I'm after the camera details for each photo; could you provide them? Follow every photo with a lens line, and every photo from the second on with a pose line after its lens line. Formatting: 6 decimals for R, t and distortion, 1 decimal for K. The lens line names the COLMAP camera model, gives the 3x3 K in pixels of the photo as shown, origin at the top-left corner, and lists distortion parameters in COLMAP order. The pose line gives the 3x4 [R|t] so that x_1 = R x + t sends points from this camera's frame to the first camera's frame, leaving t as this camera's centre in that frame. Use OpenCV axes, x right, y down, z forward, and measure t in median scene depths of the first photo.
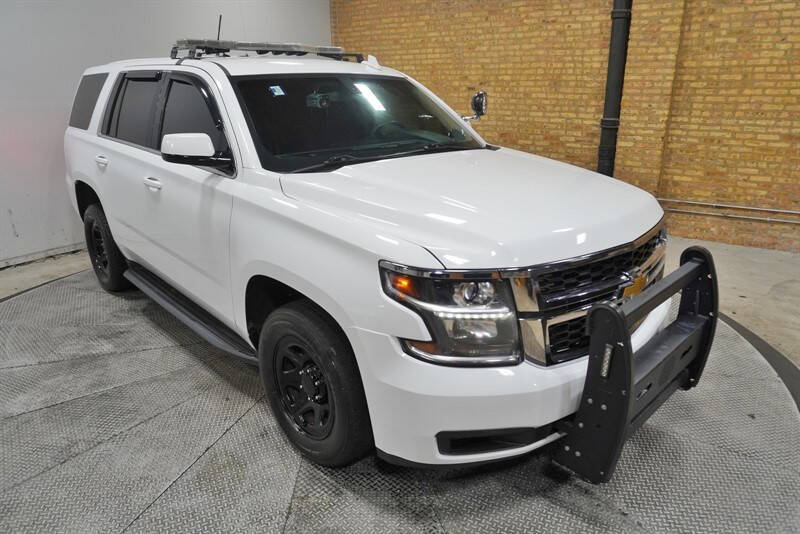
lens RADIAL K [[544.2, 0, 400.0], [0, 544.2, 267.0], [0, 0, 1]] dist [-0.053886, 0.025355]
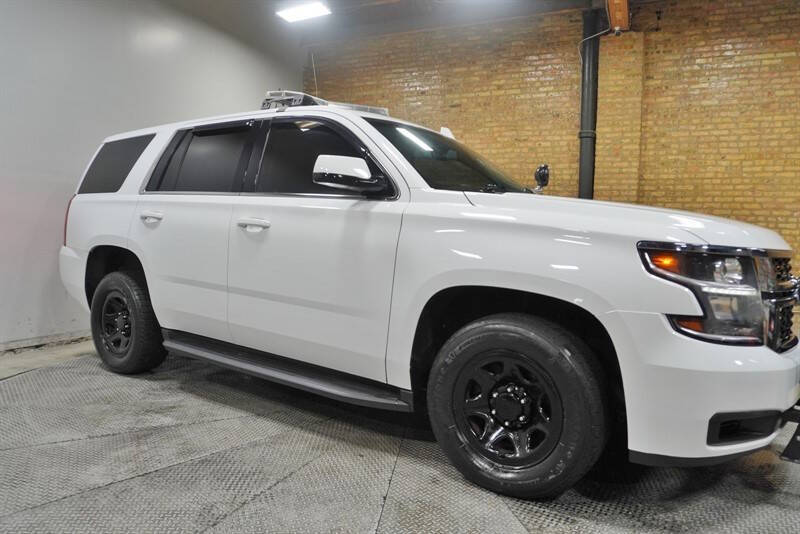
lens RADIAL K [[550.7, 0, 396.7], [0, 550.7, 264.1], [0, 0, 1]] dist [-0.046485, 0.008173]
pose [[0.979625, 0.022000, 0.199629, -0.223839], [0.031057, 0.965432, -0.258799, 0.091380], [-0.198422, 0.259726, 0.945077, 0.041487]]
